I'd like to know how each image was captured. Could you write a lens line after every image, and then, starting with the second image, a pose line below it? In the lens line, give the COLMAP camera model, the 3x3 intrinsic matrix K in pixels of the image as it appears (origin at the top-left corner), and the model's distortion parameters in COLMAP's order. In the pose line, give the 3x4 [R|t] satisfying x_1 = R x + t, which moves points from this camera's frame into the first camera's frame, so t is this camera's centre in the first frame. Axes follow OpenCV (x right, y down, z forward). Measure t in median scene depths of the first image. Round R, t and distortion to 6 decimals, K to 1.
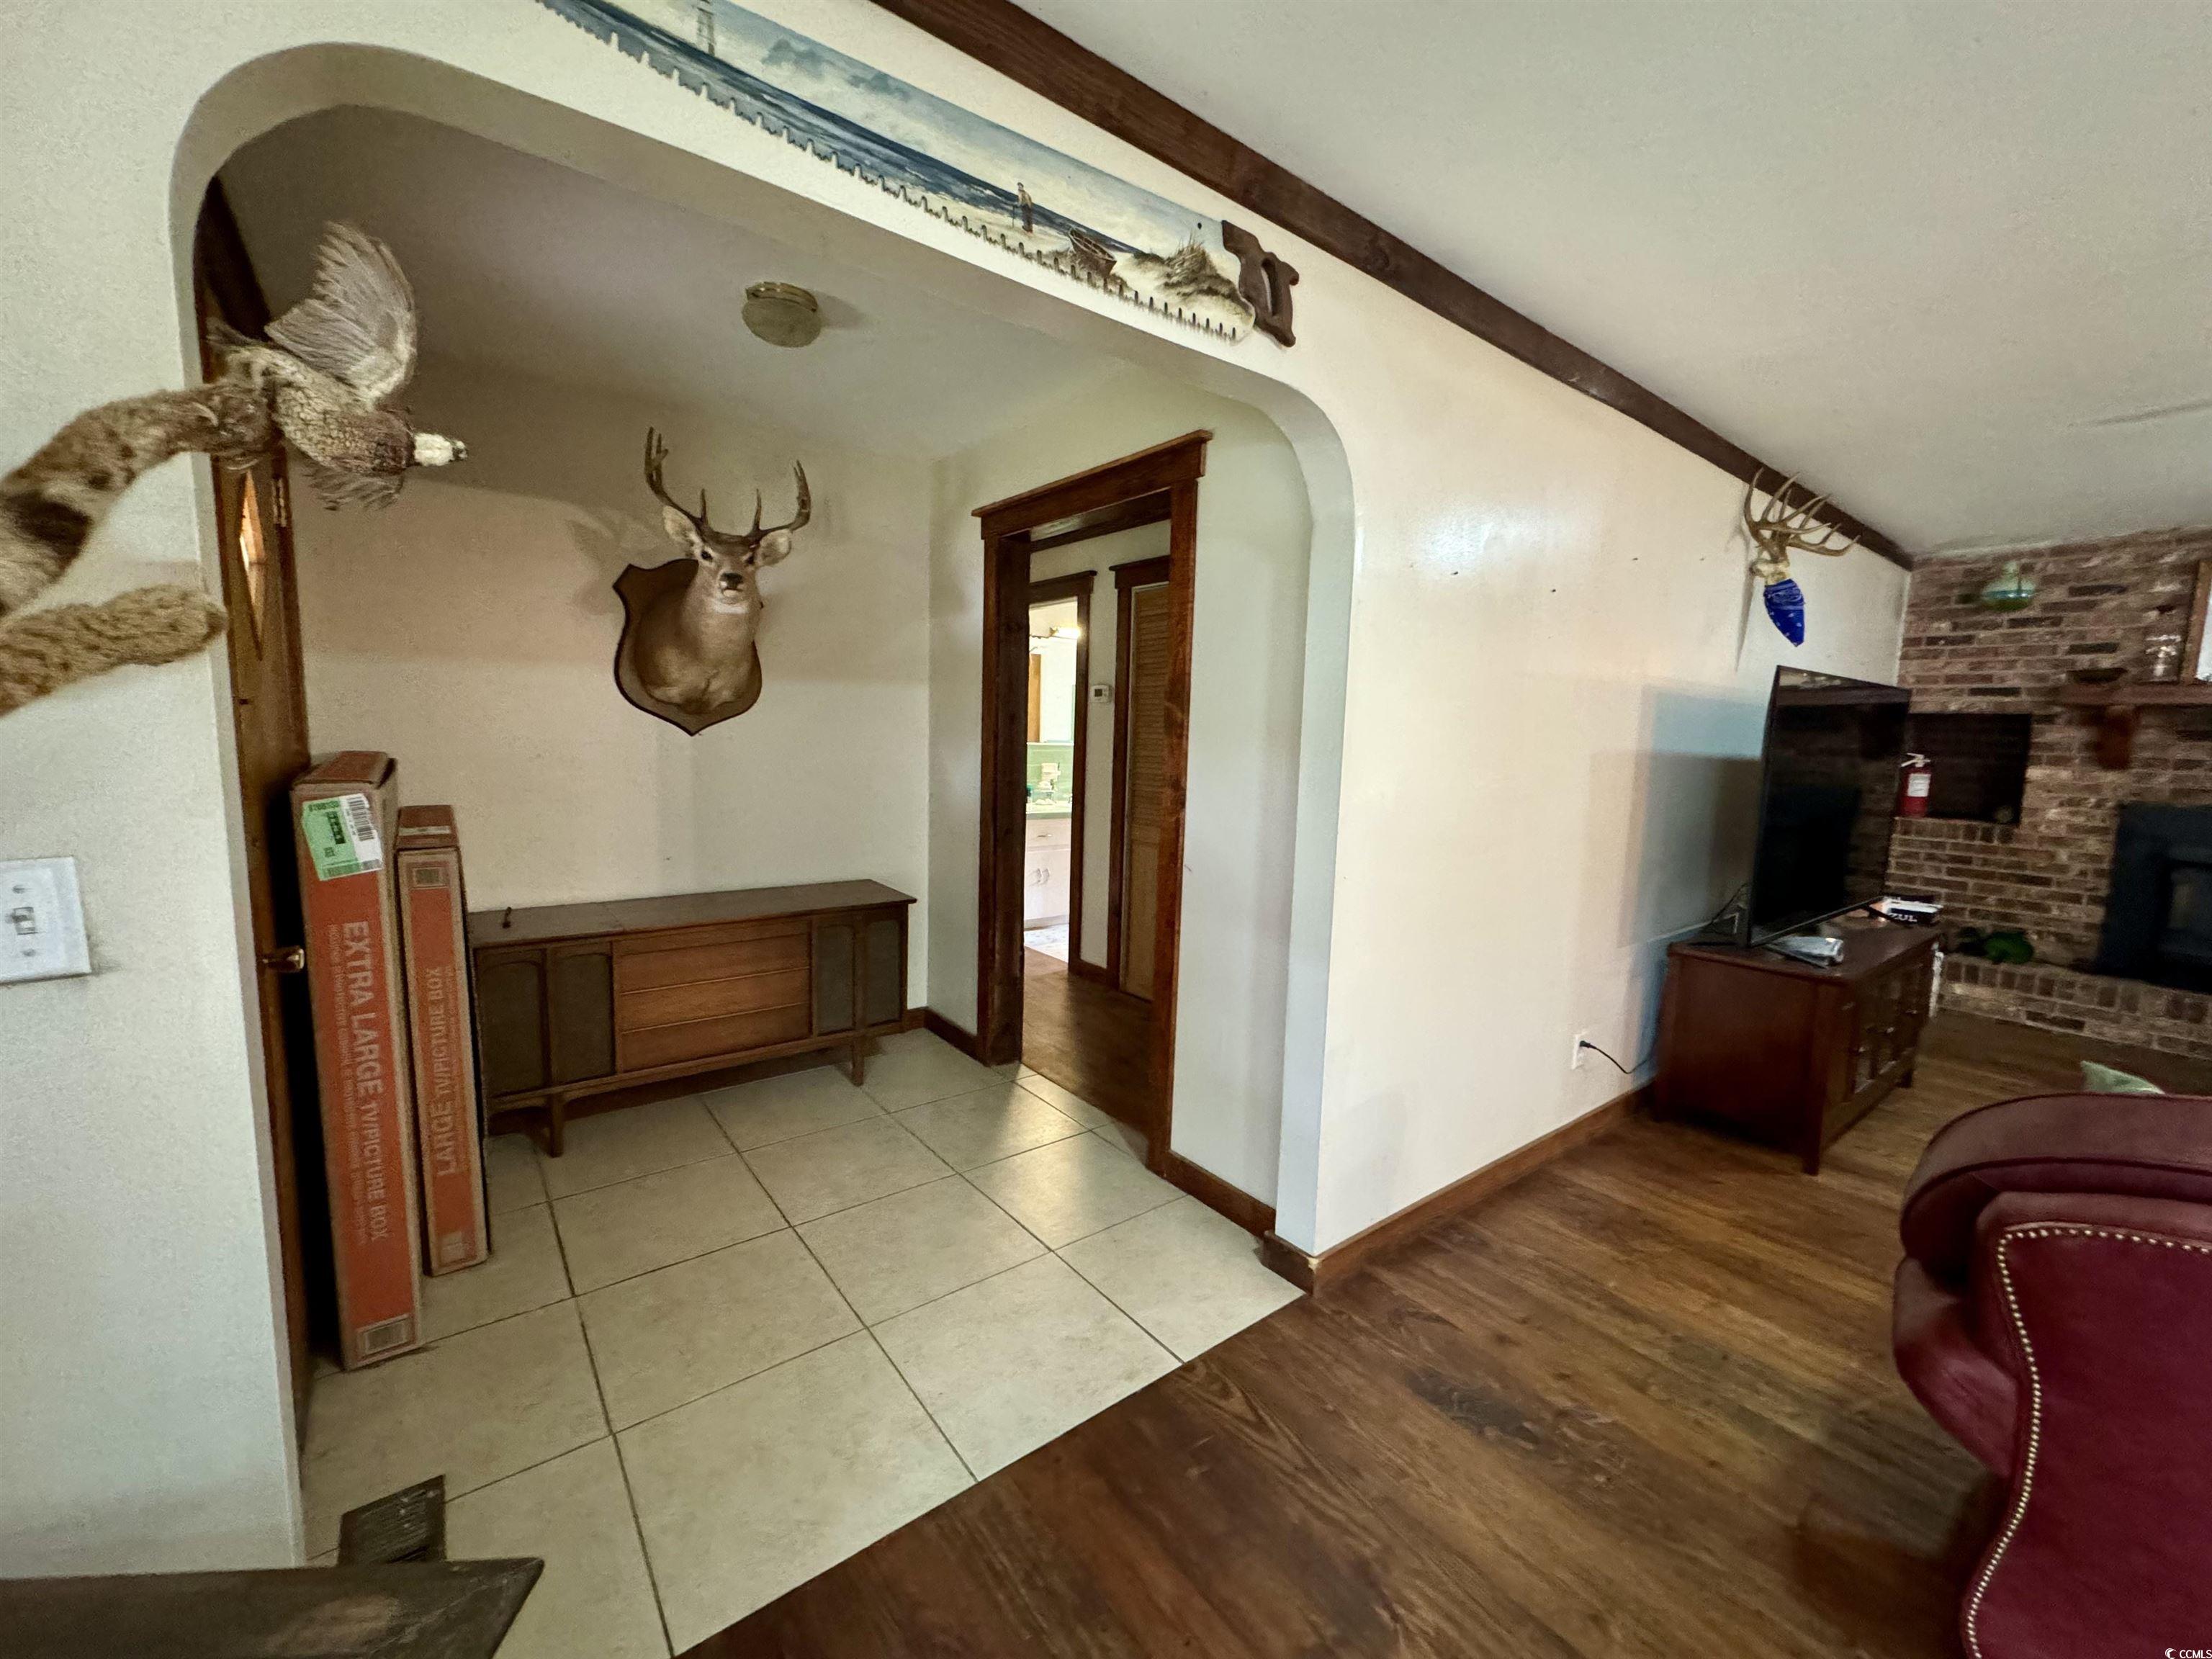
lens RADIAL K [[879.7, 0, 1105.8], [0, 879.7, 827.8], [0, 0, 1]] dist [-0.001755, 0.000159]
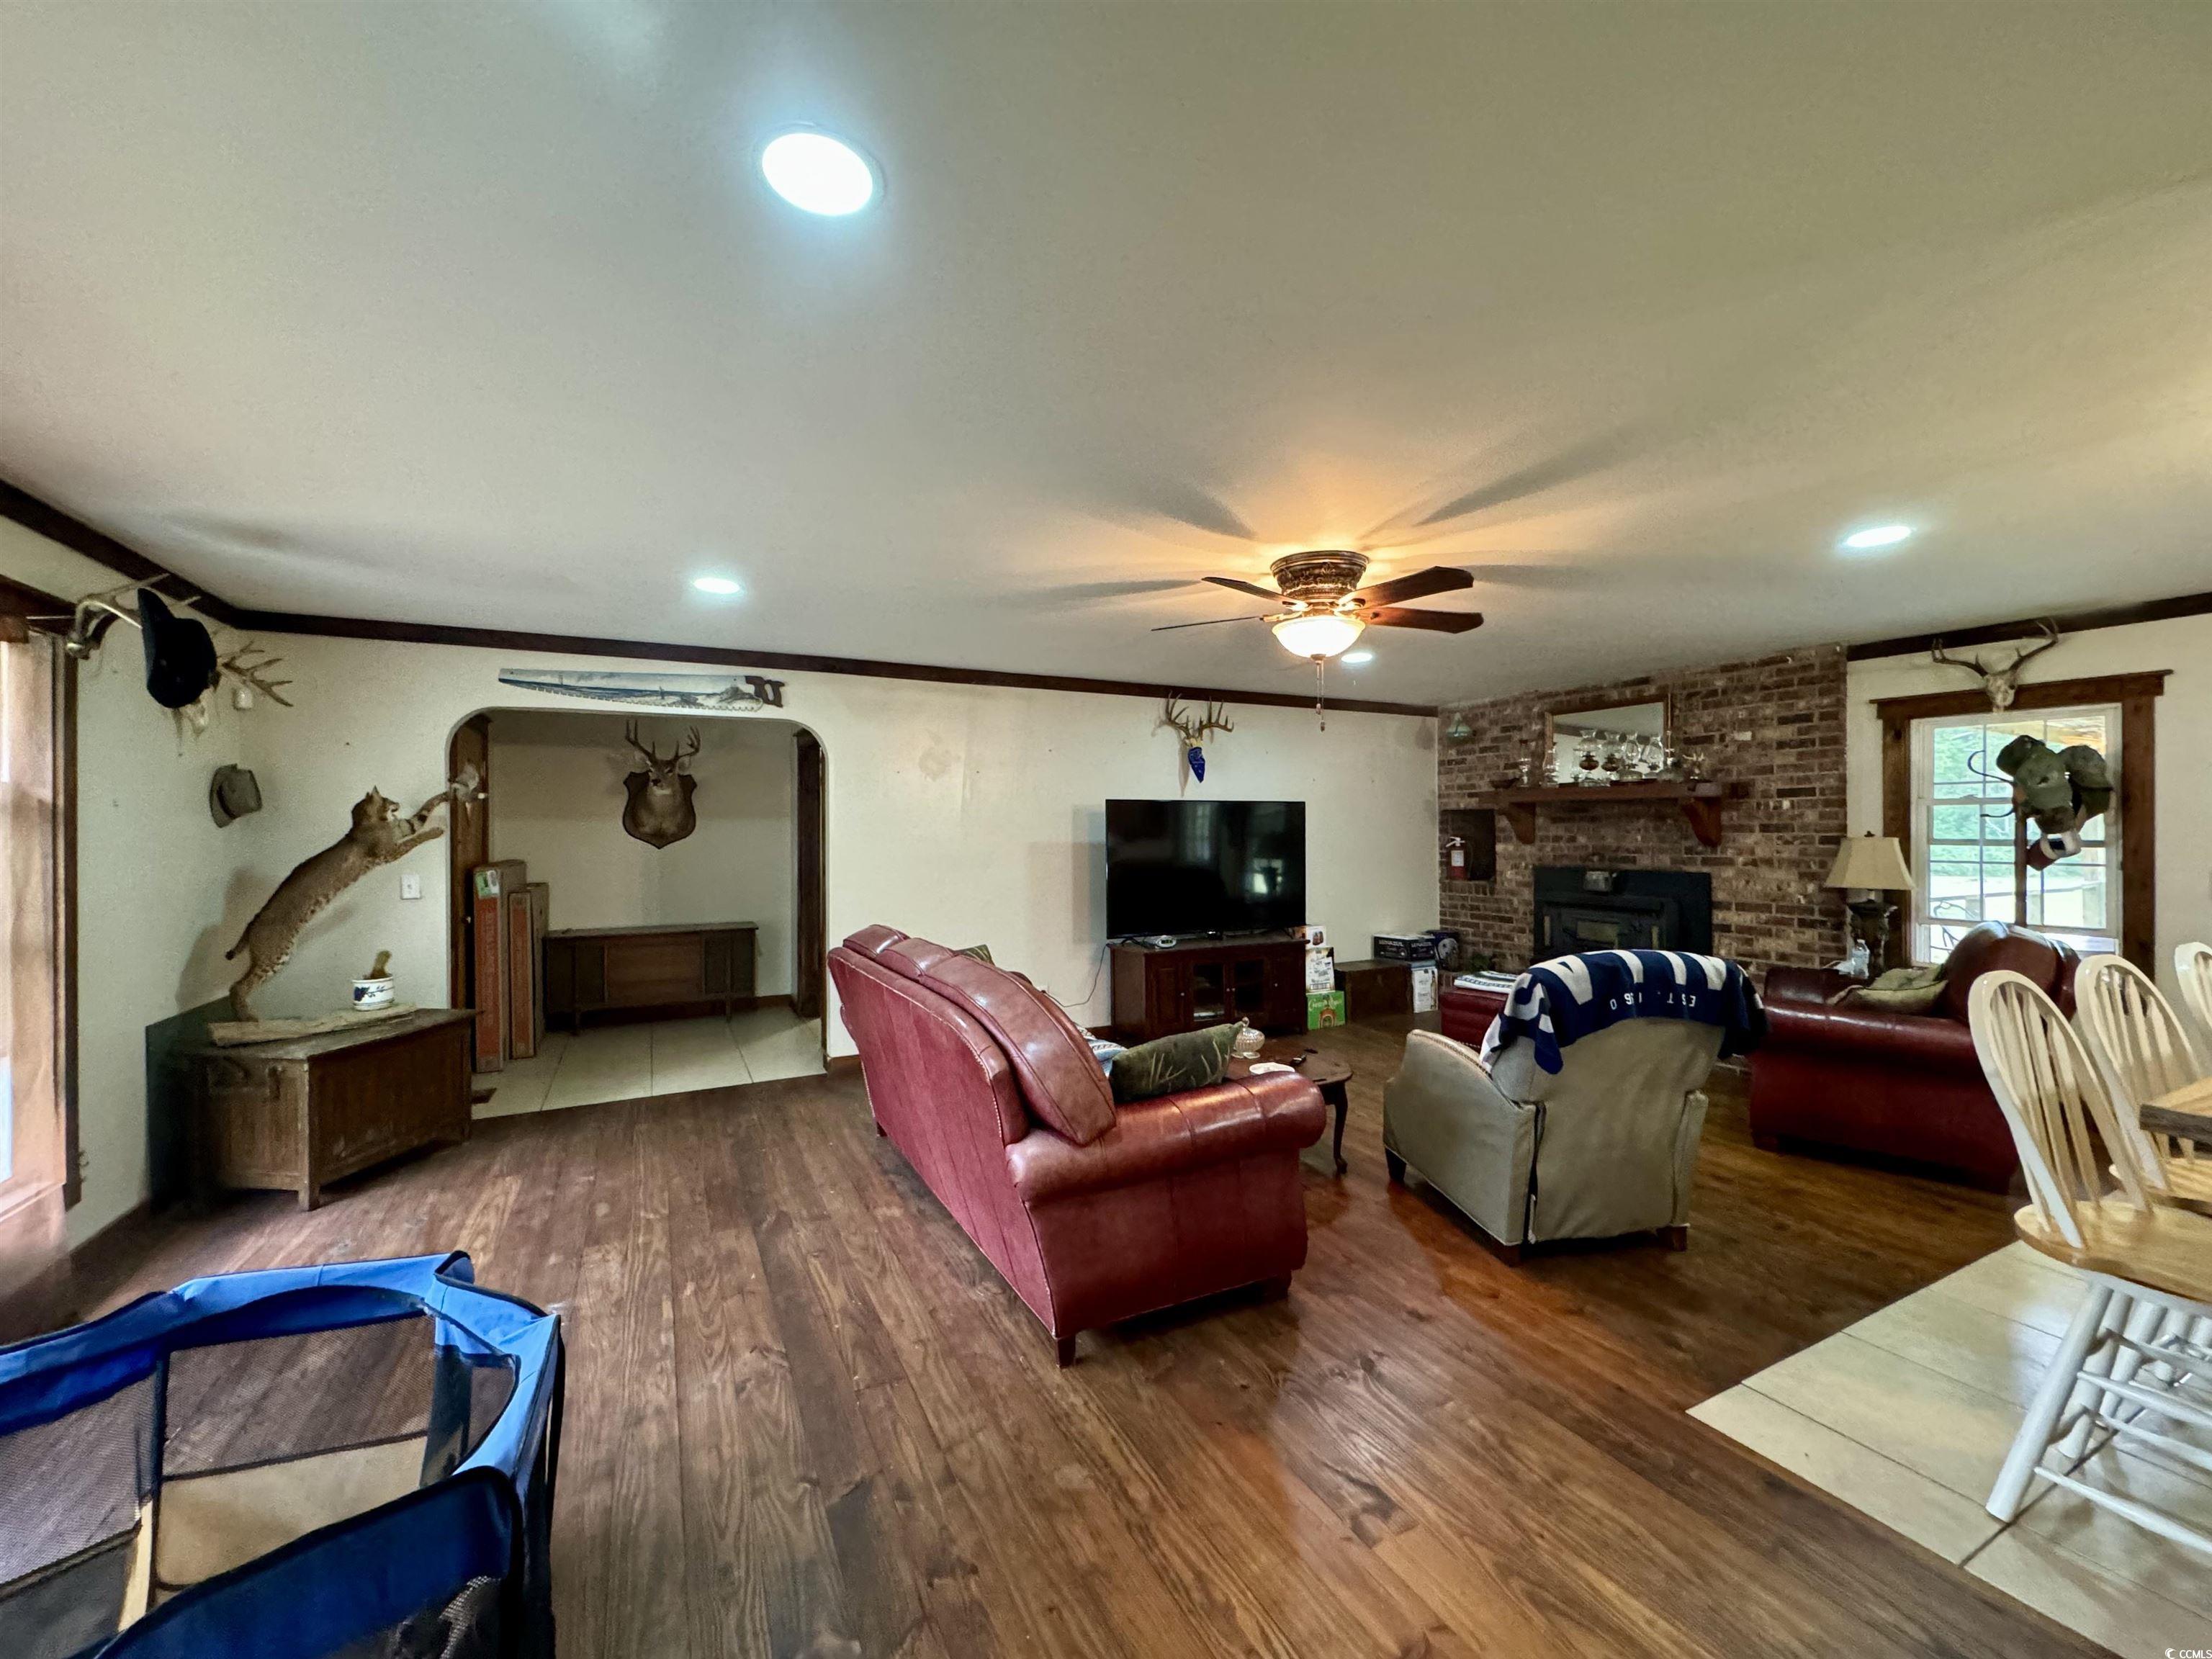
lens RADIAL K [[879.7, 0, 1105.8], [0, 879.7, 827.8], [0, 0, 1]] dist [-0.001755, 0.000159]
pose [[0.982758, -0.034826, -0.181587, 0.706282], [0.012466, 0.992347, -0.122850, 0.084772], [0.184476, 0.118468, 0.975671, -0.628877]]
